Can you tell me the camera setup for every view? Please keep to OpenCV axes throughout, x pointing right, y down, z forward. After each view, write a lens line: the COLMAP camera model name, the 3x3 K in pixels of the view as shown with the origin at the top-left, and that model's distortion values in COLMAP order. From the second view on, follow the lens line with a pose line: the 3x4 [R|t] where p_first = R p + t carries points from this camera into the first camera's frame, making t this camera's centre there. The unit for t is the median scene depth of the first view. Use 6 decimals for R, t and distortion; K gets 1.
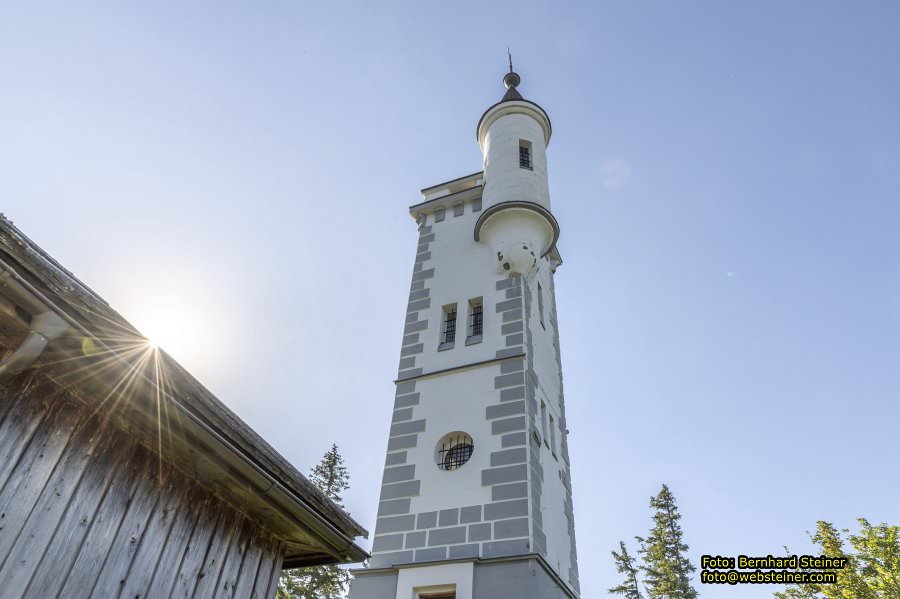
lens RADIAL K [[642.4, 0, 452.1], [0, 642.4, 307.7], [0, 0, 1]] dist [0.064471, -0.000524]
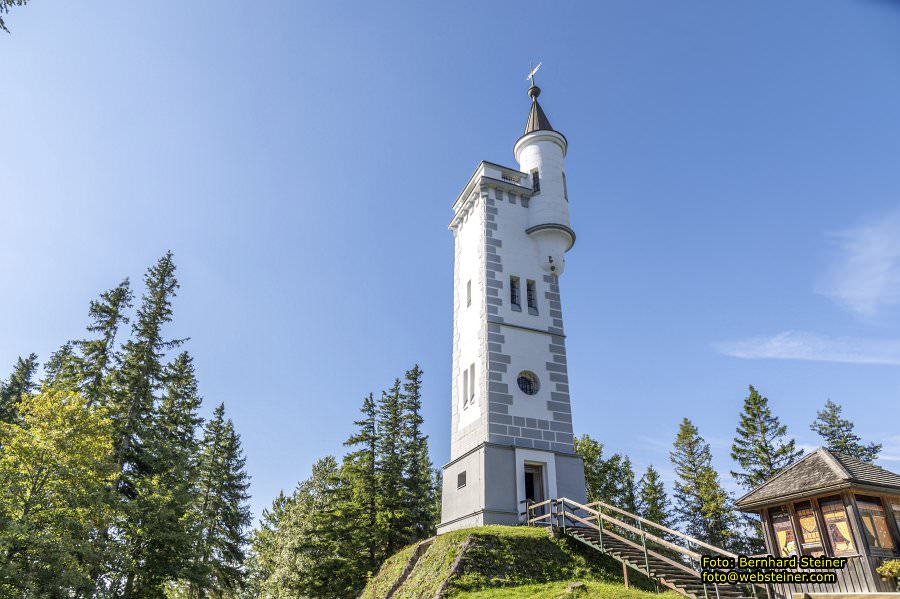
lens RADIAL K [[607.5, 0, 450.0], [0, 607.5, 299.5], [0, 0, 1]] dist [0.009200, 0.000756]
pose [[0.699829, 0.293857, 0.651066, -1.113723], [-0.454350, 0.886437, 0.088289, -0.015008], [-0.551185, -0.357599, 0.753869, -0.000753]]
